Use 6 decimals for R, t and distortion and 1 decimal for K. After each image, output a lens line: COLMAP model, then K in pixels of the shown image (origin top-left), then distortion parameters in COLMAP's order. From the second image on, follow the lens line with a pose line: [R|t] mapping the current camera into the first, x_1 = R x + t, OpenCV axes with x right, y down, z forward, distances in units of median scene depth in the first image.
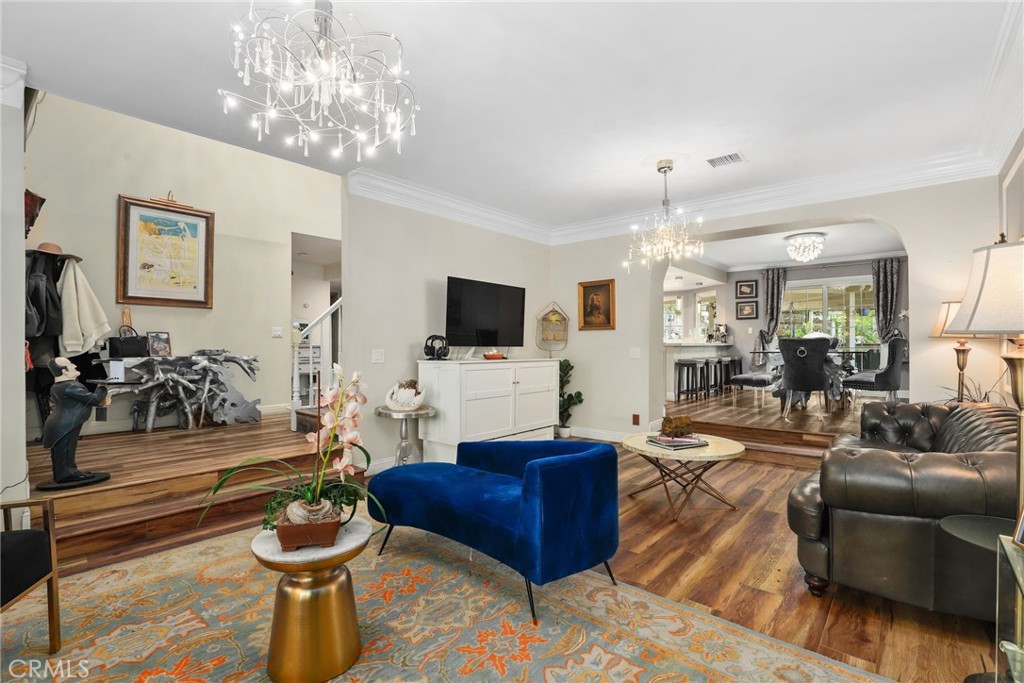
lens RADIAL K [[468.5, 0, 511.0], [0, 468.5, 345.3], [0, 0, 1]] dist [-0.028968, 0.003720]
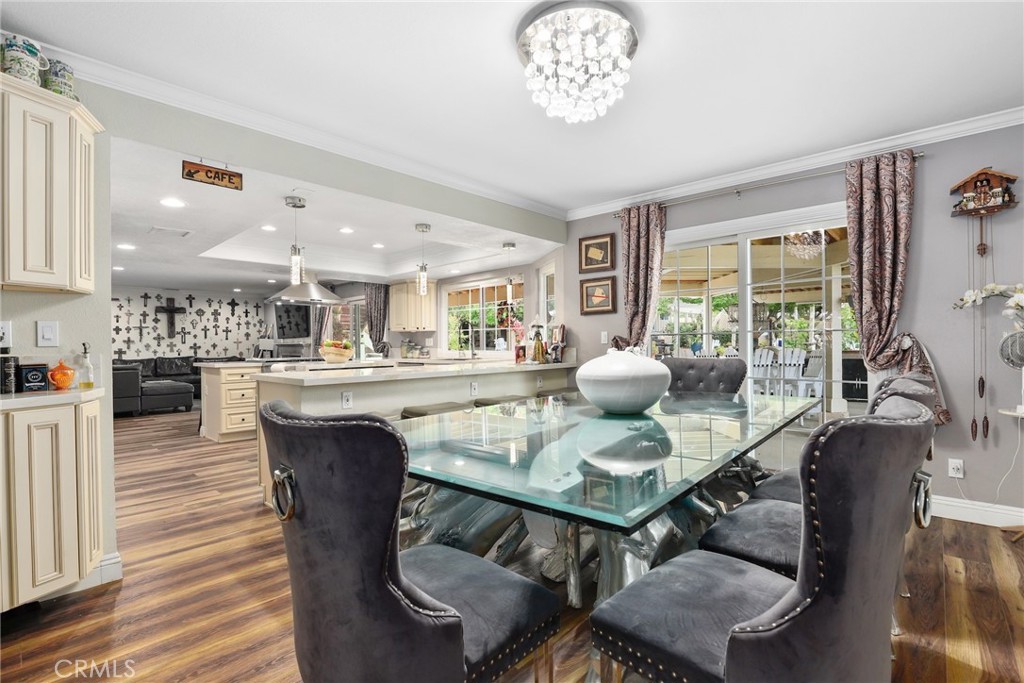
lens RADIAL K [[468.5, 0, 515.7], [0, 468.5, 345.3], [0, 0, 1]] dist [-0.028968, 0.003720]
pose [[0.999458, -0.005442, -0.032462, 0.522185], [0.005330, 0.999980, -0.003533, -0.026750], [0.032481, 0.003358, 0.999467, 0.604601]]
